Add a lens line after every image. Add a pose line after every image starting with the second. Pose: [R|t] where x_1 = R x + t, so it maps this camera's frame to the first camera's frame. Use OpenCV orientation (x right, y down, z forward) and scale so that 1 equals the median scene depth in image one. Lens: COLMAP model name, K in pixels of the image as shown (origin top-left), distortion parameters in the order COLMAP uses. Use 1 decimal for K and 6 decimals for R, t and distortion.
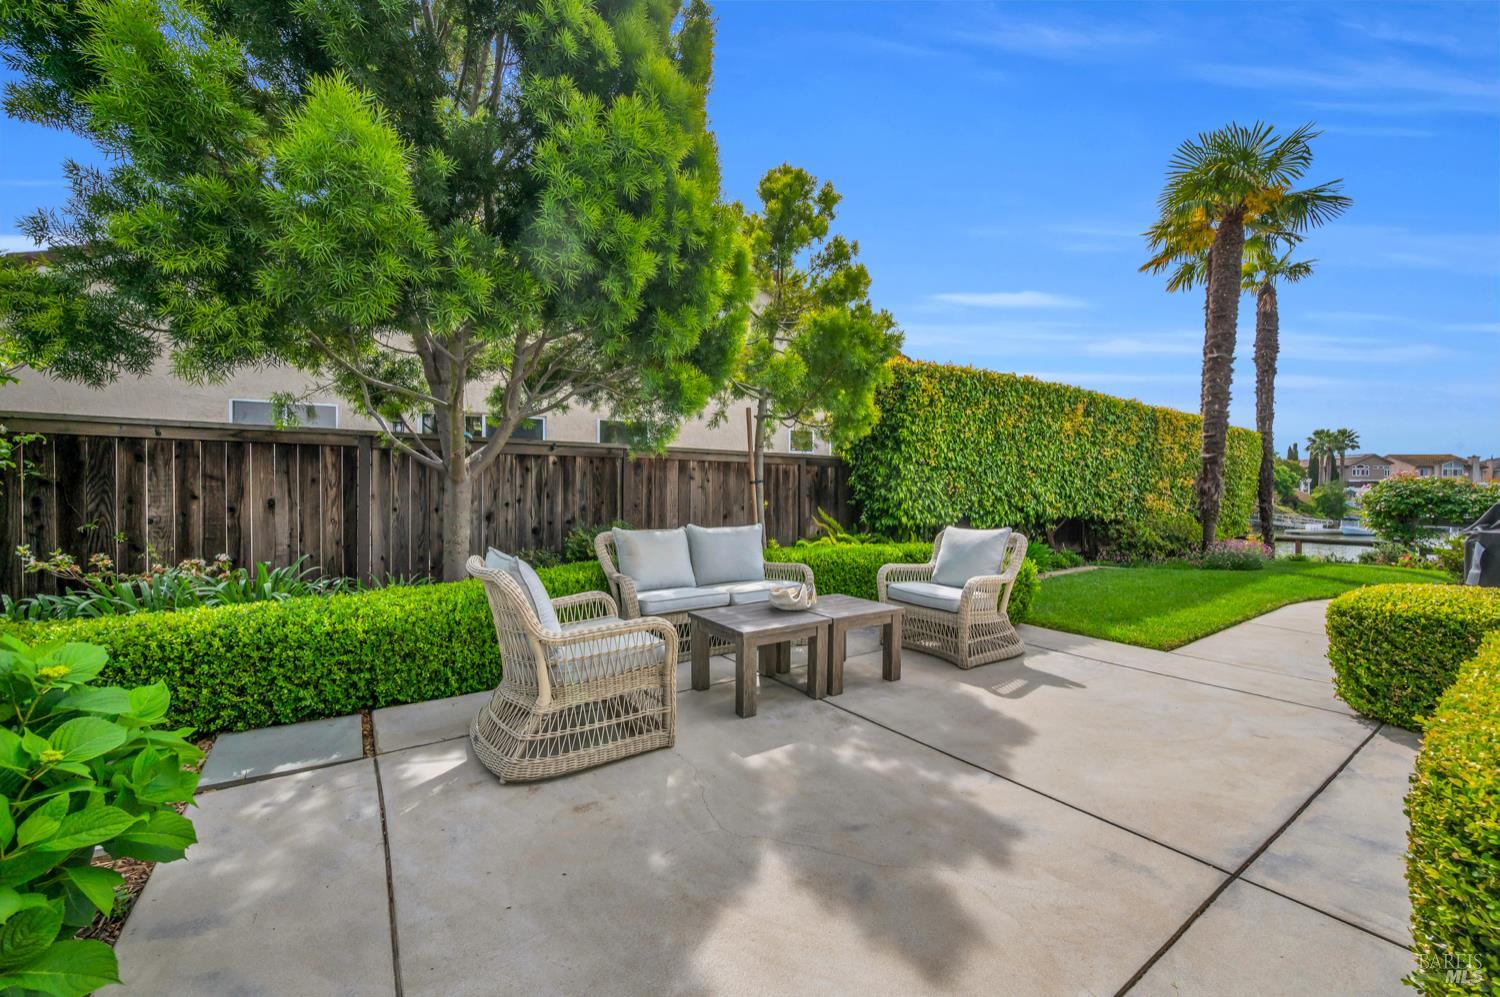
lens RADIAL K [[599.2, 0, 744.4], [0, 599.2, 497.1], [0, 0, 1]] dist [0.000336, 0.000247]
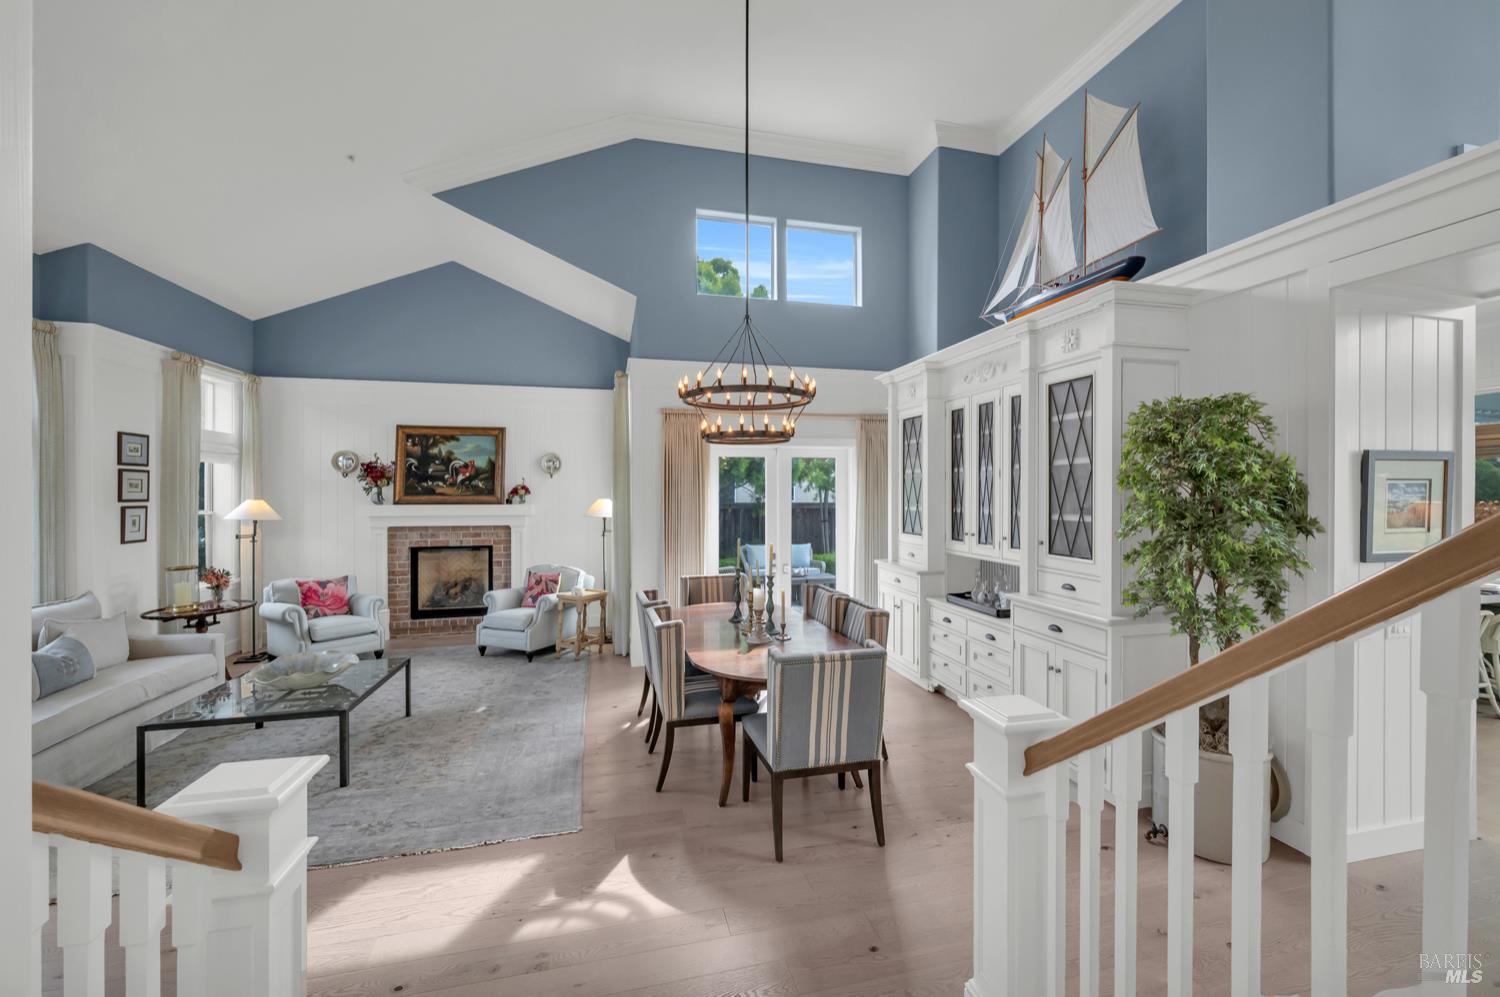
lens RADIAL K [[589.5, 0, 748.2], [0, 589.5, 496.1], [0, 0, 1]] dist [-0.000239, -0.000027]
pose [[0.933591, -0.001953, -0.358335, 0.527053], [0.001048, 0.999996, -0.002719, -0.111695], [0.358339, 0.002163, 0.933589, -1.019163]]
